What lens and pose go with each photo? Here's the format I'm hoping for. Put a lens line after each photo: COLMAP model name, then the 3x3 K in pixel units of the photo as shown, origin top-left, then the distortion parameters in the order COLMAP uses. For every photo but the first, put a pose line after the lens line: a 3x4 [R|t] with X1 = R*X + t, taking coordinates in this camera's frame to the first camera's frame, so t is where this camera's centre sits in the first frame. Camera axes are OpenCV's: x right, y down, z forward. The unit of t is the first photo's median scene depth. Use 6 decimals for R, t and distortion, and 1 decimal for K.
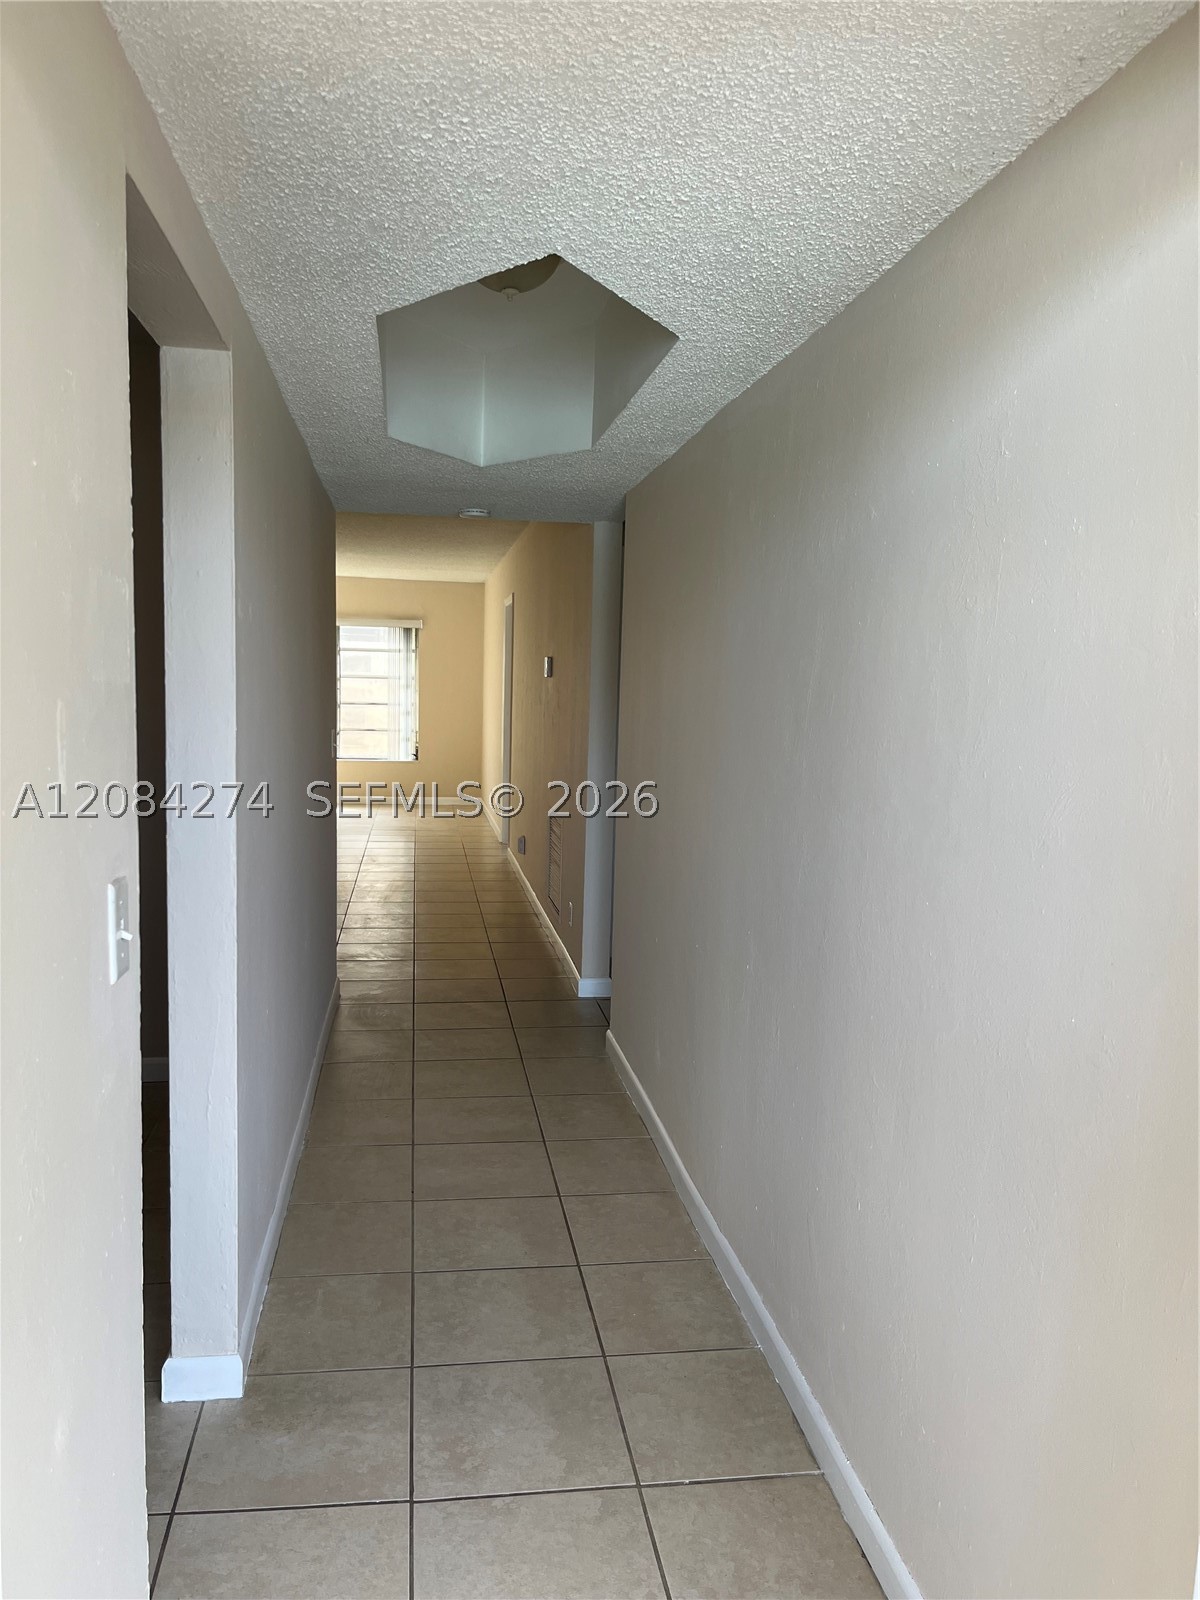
lens RADIAL K [[1211.0, 0, 599.1], [0, 1211.0, 805.3], [0, 0, 1]] dist [0.057706, -0.087801]
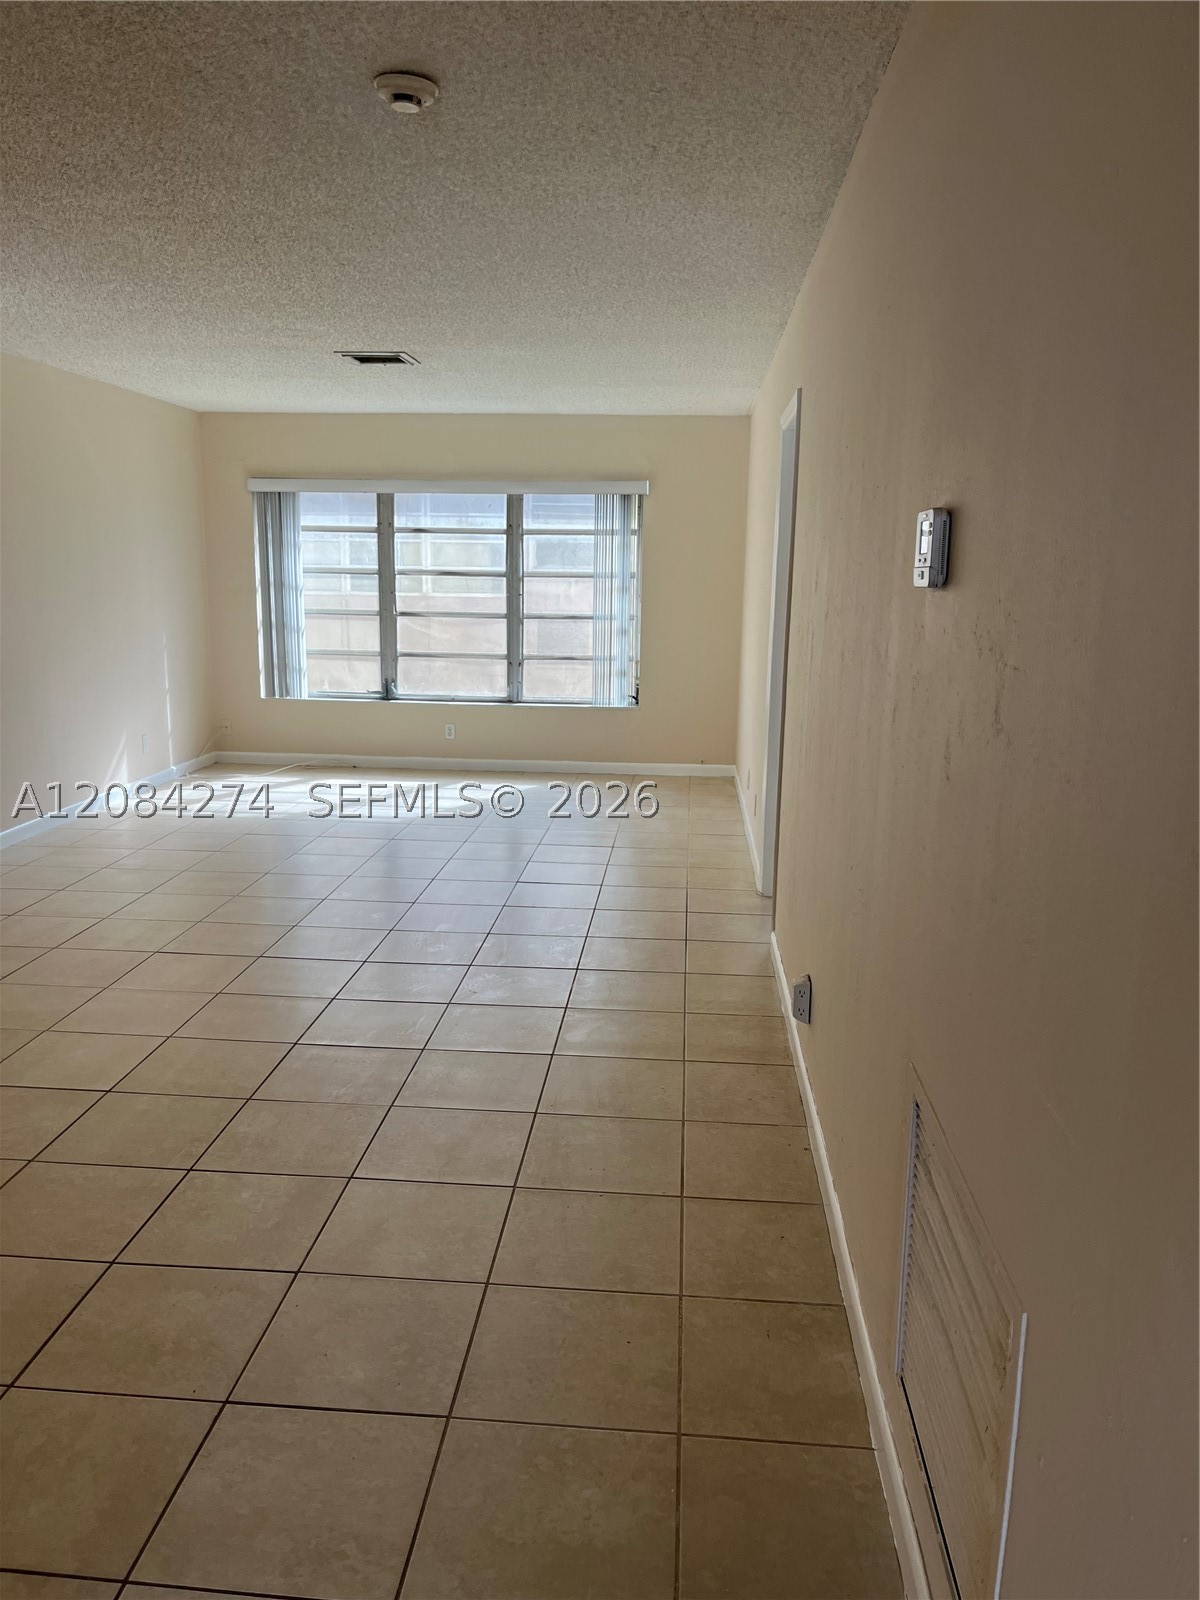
lens RADIAL K [[1211.0, 0, 599.1], [0, 1211.0, 797.4], [0, 0, 1]] dist [0.057706, -0.087801]
pose [[0.974589, 0.029284, -0.222076, -0.027264], [-0.010943, 0.996458, 0.083375, -0.042371], [0.223731, -0.078826, 0.971458, 0.374956]]
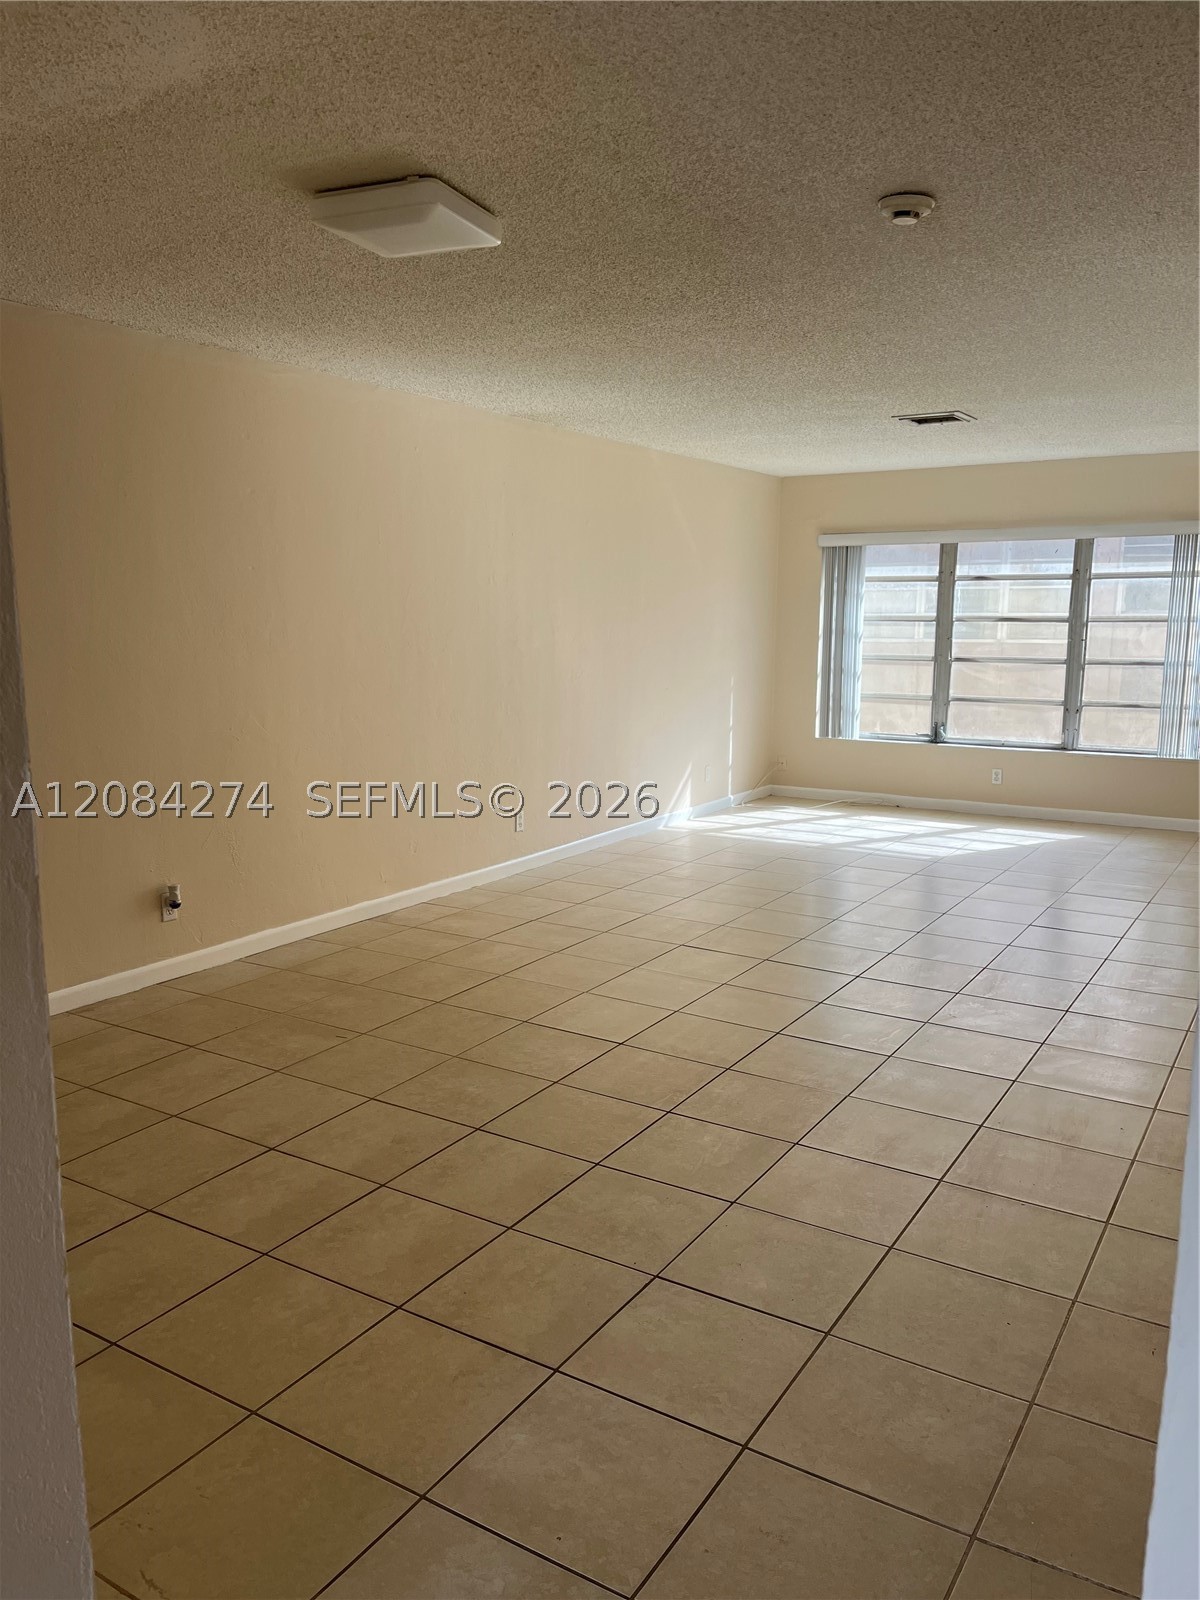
lens RADIAL K [[1211.0, 0, 602.3], [0, 1211.0, 785.5], [0, 0, 1]] dist [0.057706, -0.087801]
pose [[0.767061, 0.065943, -0.638176, 0.001576], [-0.045179, 0.997786, 0.048798, -0.040196], [0.639981, -0.008599, 0.768343, 0.357736]]
